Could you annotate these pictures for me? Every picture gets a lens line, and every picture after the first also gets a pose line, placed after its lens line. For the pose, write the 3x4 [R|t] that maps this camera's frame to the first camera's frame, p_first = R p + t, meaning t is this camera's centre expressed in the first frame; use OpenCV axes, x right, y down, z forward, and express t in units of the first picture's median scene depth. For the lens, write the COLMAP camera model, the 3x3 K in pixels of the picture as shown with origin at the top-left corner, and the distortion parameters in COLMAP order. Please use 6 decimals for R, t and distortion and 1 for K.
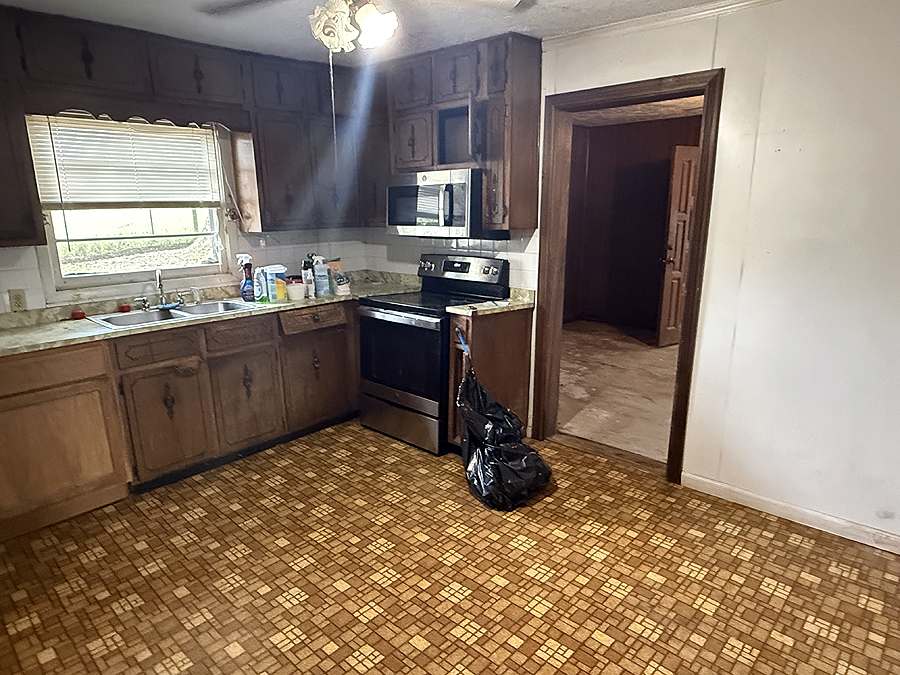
lens RADIAL K [[550.7, 0, 444.0], [0, 550.7, 340.1], [0, 0, 1]] dist [-0.002544, 0.004408]
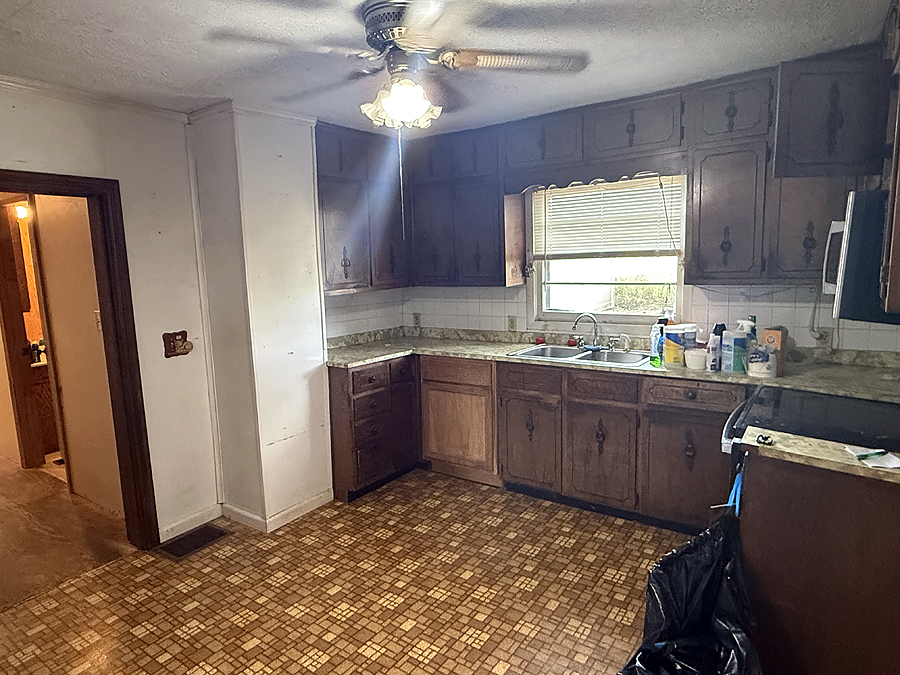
lens RADIAL K [[550.7, 0, 445.7], [0, 550.7, 336.0], [0, 0, 1]] dist [-0.002544, 0.004408]
pose [[0.138340, 0.150700, -0.978852, 0.575388], [-0.206513, 0.971019, 0.120308, -0.172175], [0.968615, 0.185502, 0.165452, 0.594791]]
